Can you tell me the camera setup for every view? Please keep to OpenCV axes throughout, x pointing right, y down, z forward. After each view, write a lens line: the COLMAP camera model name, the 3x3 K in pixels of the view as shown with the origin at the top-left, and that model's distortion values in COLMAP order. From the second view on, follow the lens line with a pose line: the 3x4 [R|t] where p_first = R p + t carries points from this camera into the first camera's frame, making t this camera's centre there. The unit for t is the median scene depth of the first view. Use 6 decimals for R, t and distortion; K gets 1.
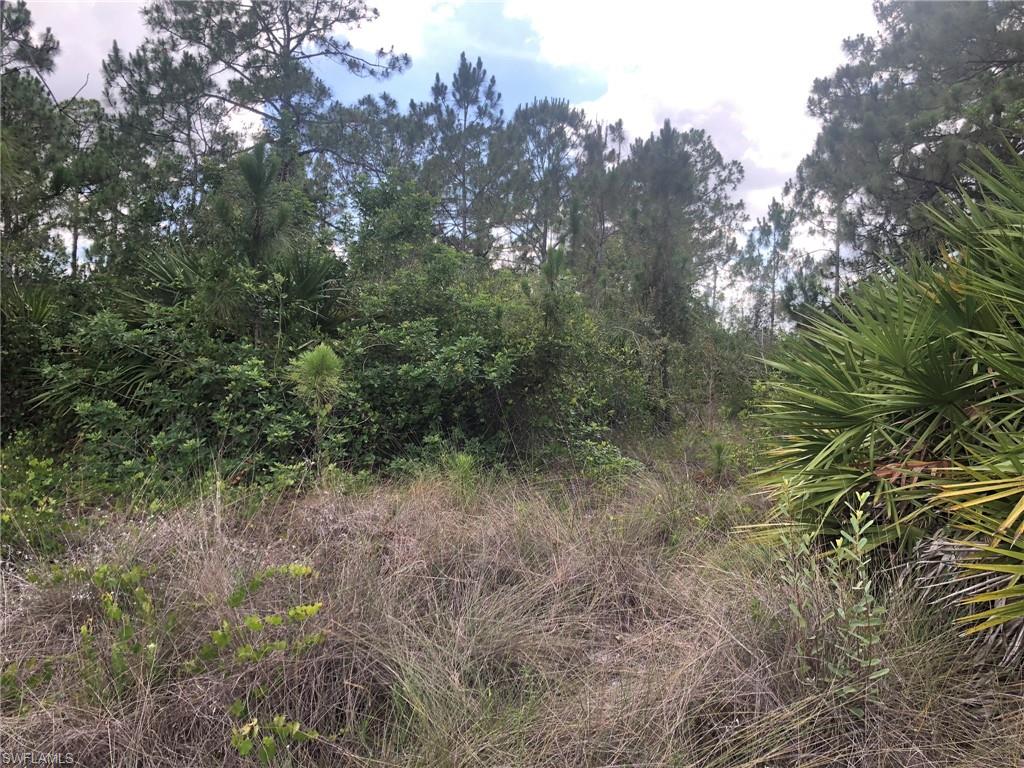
lens RADIAL K [[859.2, 0, 516.2], [0, 859.2, 373.5], [0, 0, 1]] dist [0.052481, -0.000517]
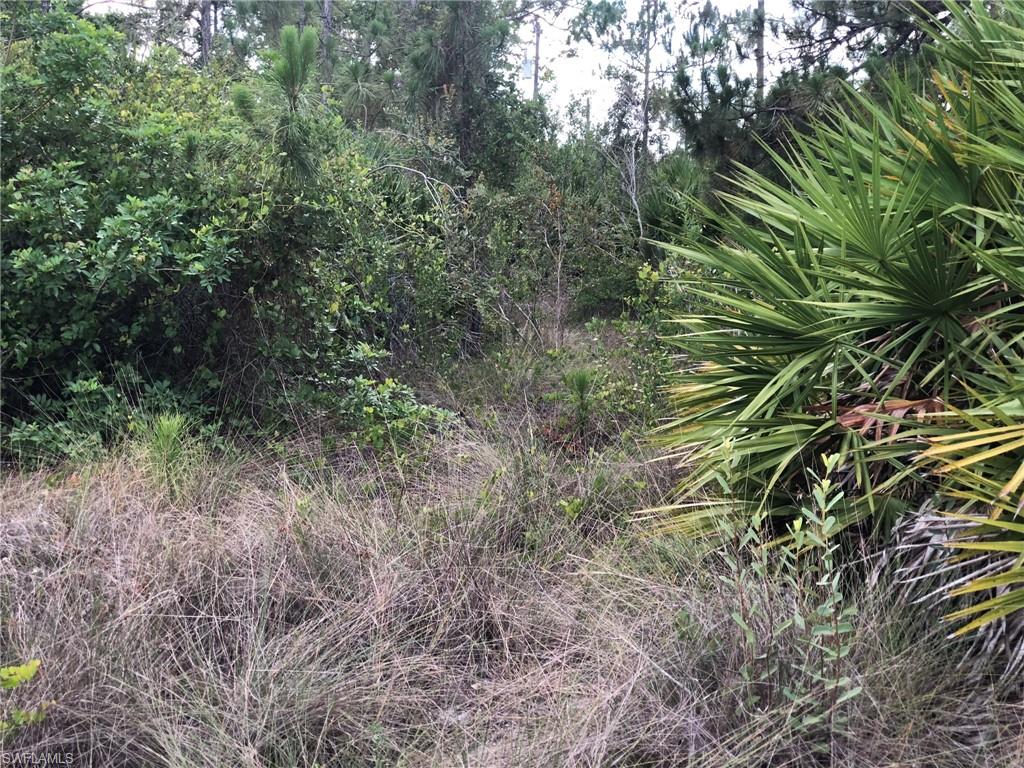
lens RADIAL K [[1684.8, 0, 512.0], [0, 1684.8, 384.0], [0, 0, 1]] dist [0.049115, 0.880916]
pose [[0.977989, -0.033124, 0.206009, -0.097617], [0.014565, 0.995748, 0.090963, -0.035230], [-0.208146, -0.085961, 0.974313, -0.207348]]
